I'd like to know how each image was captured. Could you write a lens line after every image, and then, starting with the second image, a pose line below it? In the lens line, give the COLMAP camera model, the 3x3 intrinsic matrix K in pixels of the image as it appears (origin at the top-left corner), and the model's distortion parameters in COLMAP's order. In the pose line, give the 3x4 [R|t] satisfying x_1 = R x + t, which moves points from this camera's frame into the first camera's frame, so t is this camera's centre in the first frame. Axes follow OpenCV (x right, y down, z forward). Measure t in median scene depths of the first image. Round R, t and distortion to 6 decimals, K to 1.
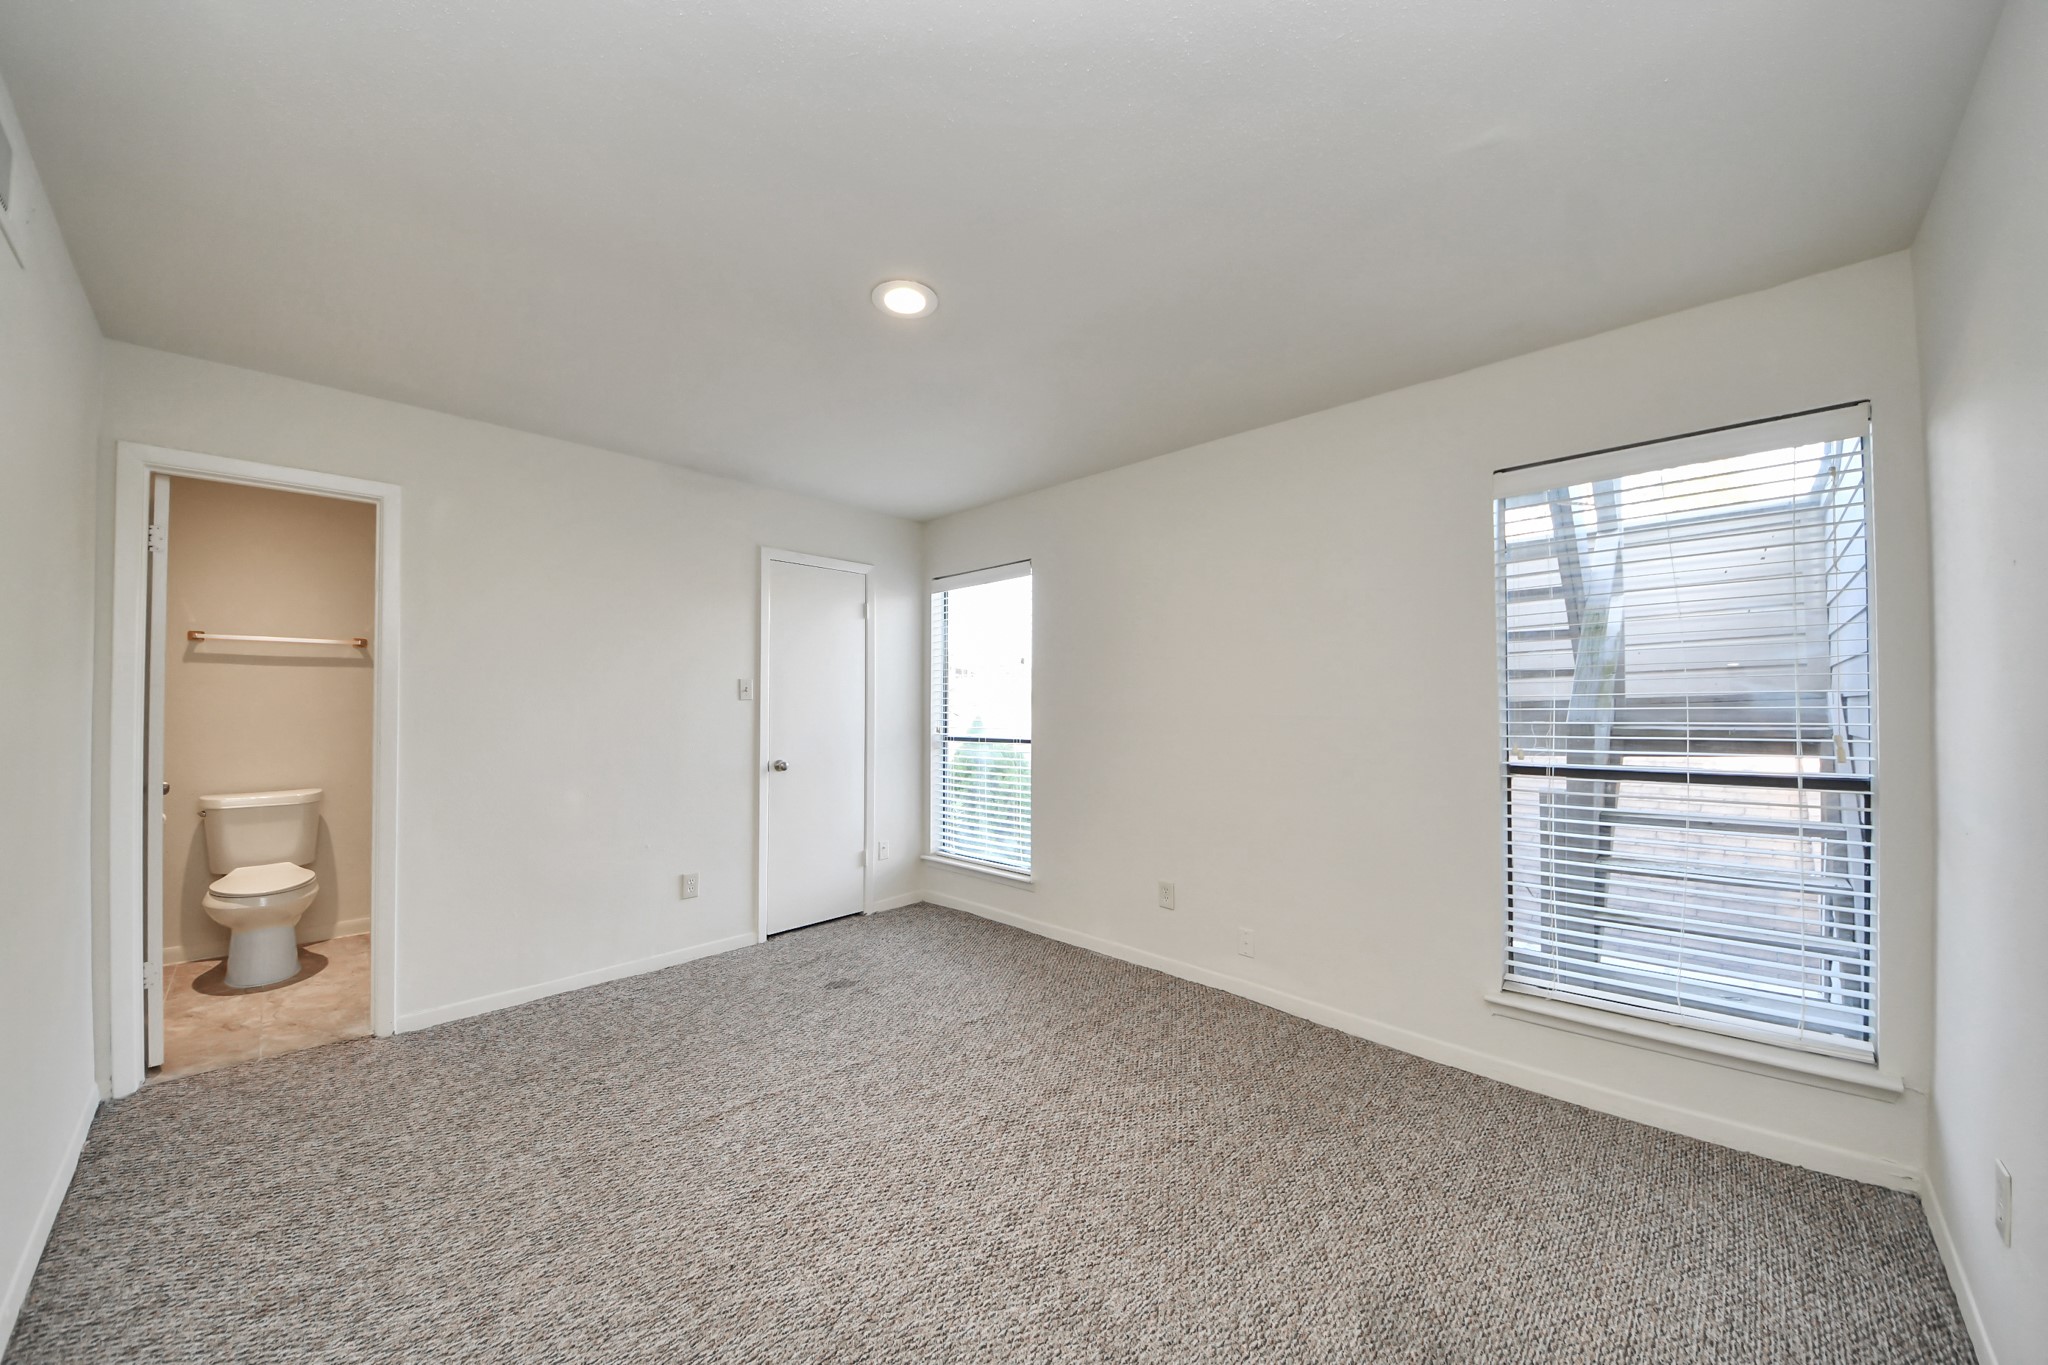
lens RADIAL K [[735.6, 0, 1013.5], [0, 735.6, 708.9], [0, 0, 1]] dist [0.043963, -0.022867]
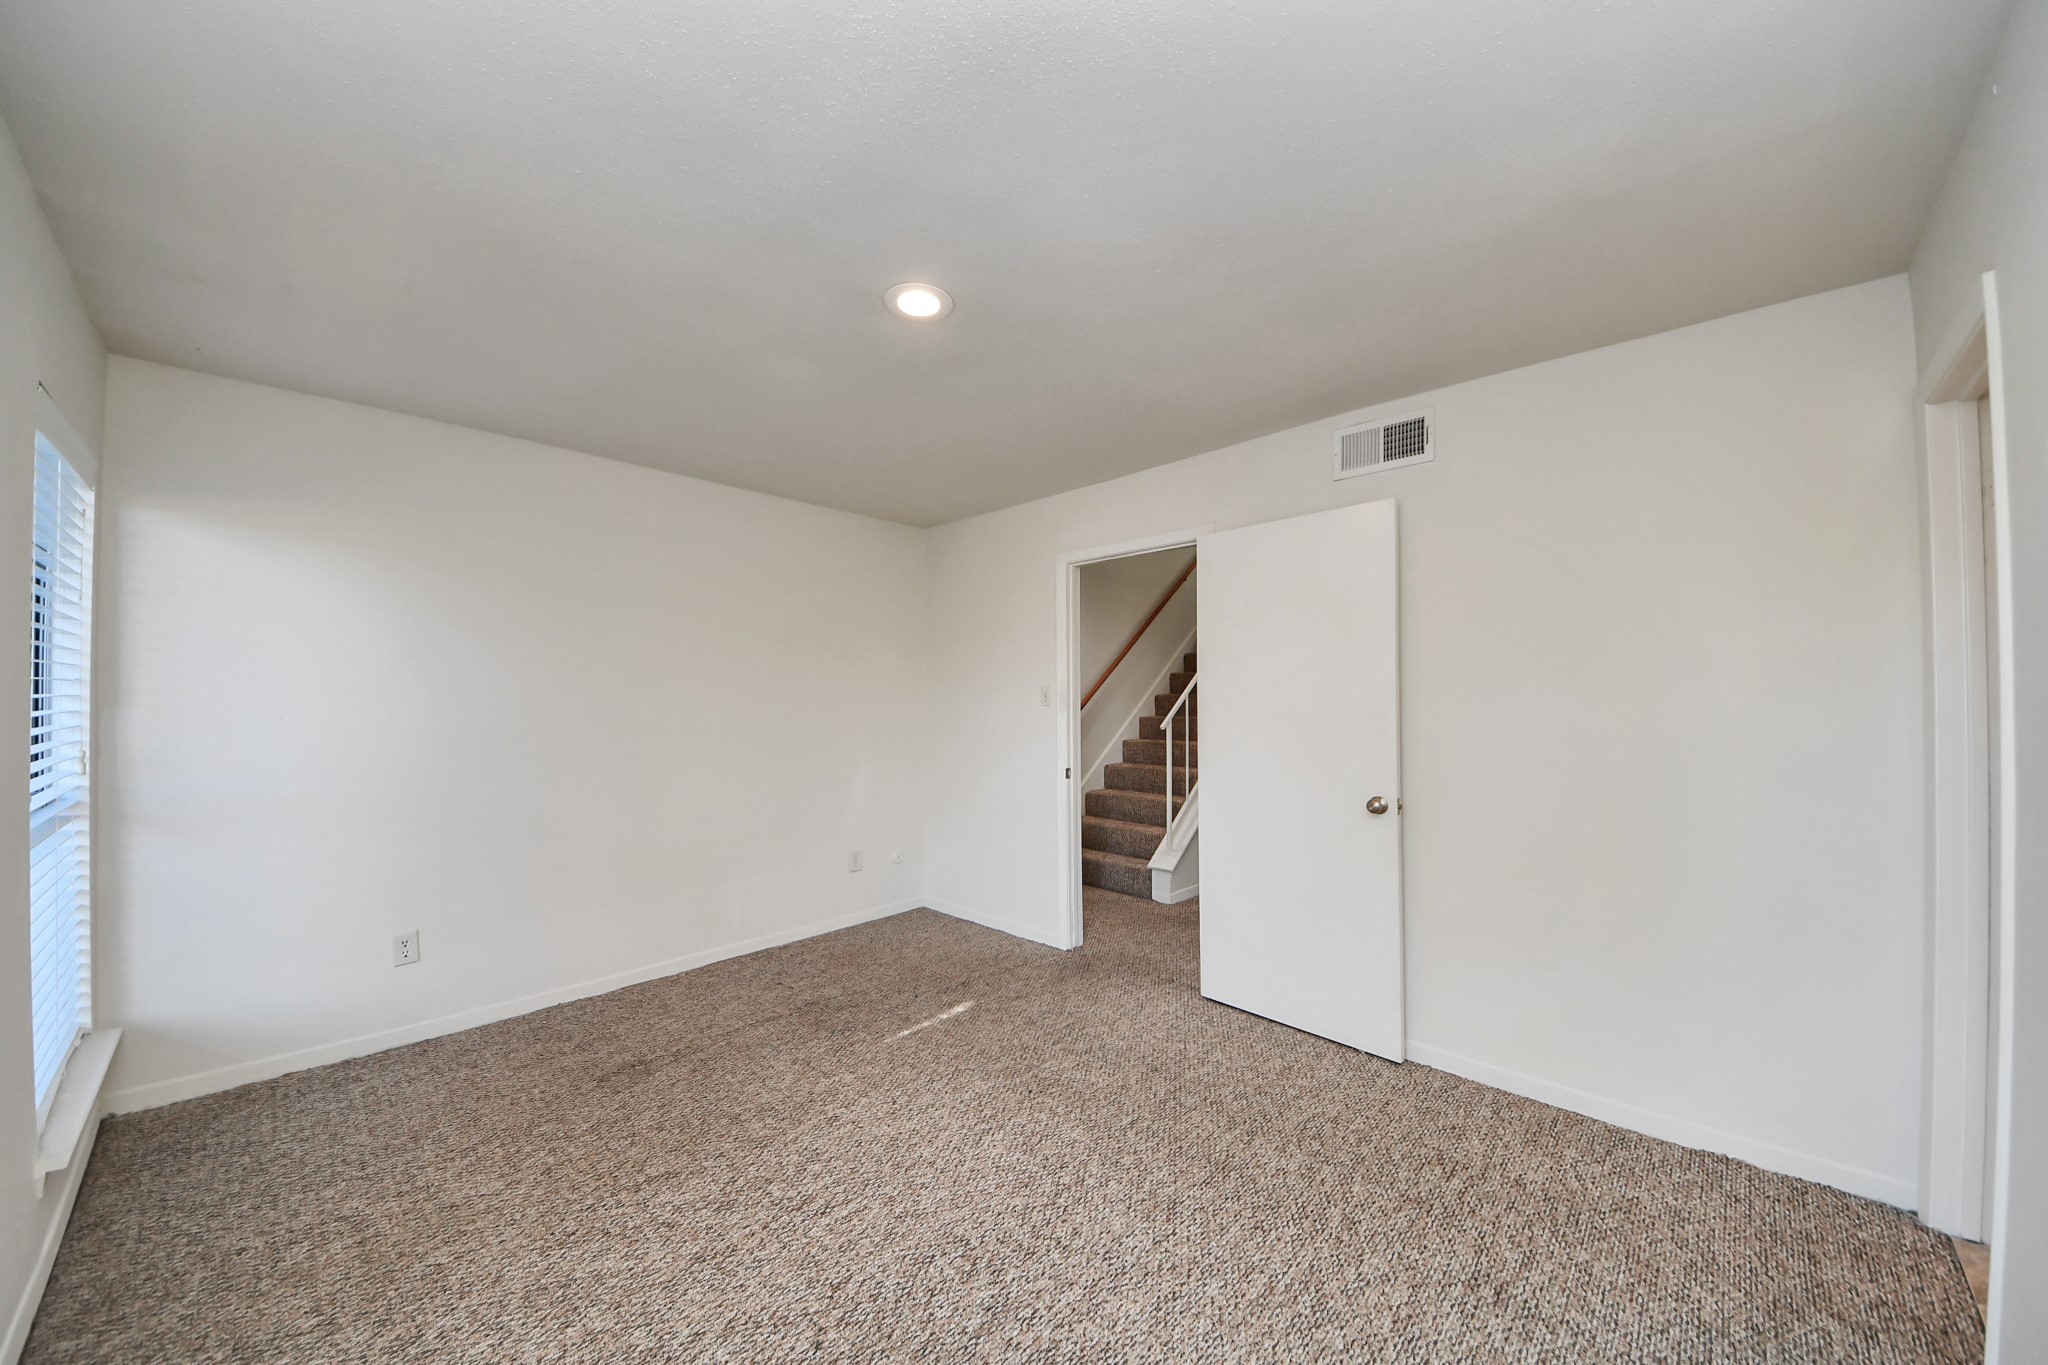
lens RADIAL K [[734.9, 0, 1024.0], [0, 734.9, 682.5], [0, 0, 1]] dist [0.001674, -0.006733]
pose [[-0.999883, 0.004552, -0.014581, -0.238975], [0.004512, 0.999986, 0.002794, -0.055223], [0.014594, 0.002727, -0.999890, 1.708978]]
